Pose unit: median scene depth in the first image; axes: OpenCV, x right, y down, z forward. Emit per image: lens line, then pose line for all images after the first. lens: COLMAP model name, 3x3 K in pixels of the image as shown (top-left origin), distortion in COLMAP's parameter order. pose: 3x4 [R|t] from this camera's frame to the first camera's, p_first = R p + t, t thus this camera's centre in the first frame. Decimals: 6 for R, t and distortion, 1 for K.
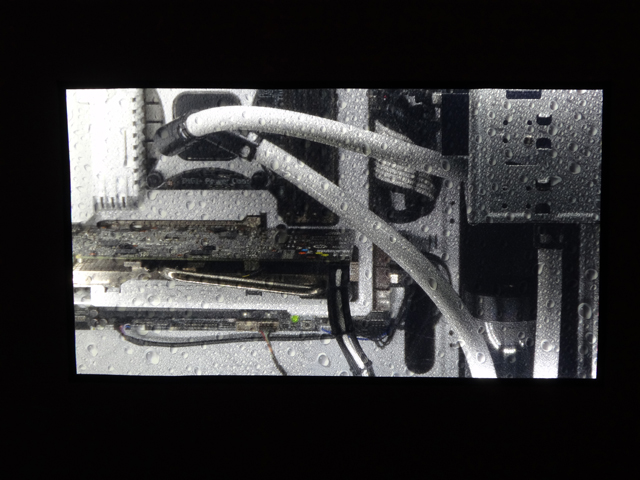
lens RADIAL K [[1907.0, 0, 322.3], [0, 1907.0, 257.0], [0, 0, 1]] dist [-0.004861, 0.000000]
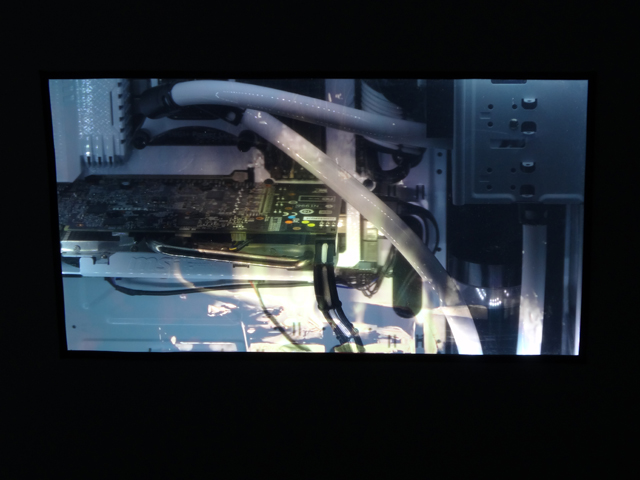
lens RADIAL K [[1907.0, 0, 322.5], [0, 1907.0, 242.7], [0, 0, 1]] dist [-0.004861, 0.000000]
pose [[0.999977, -0.006121, -0.002803, 0.009638], [0.006462, 0.989492, 0.144443, -0.131004], [0.001889, -0.144458, 0.989509, 0.002961]]
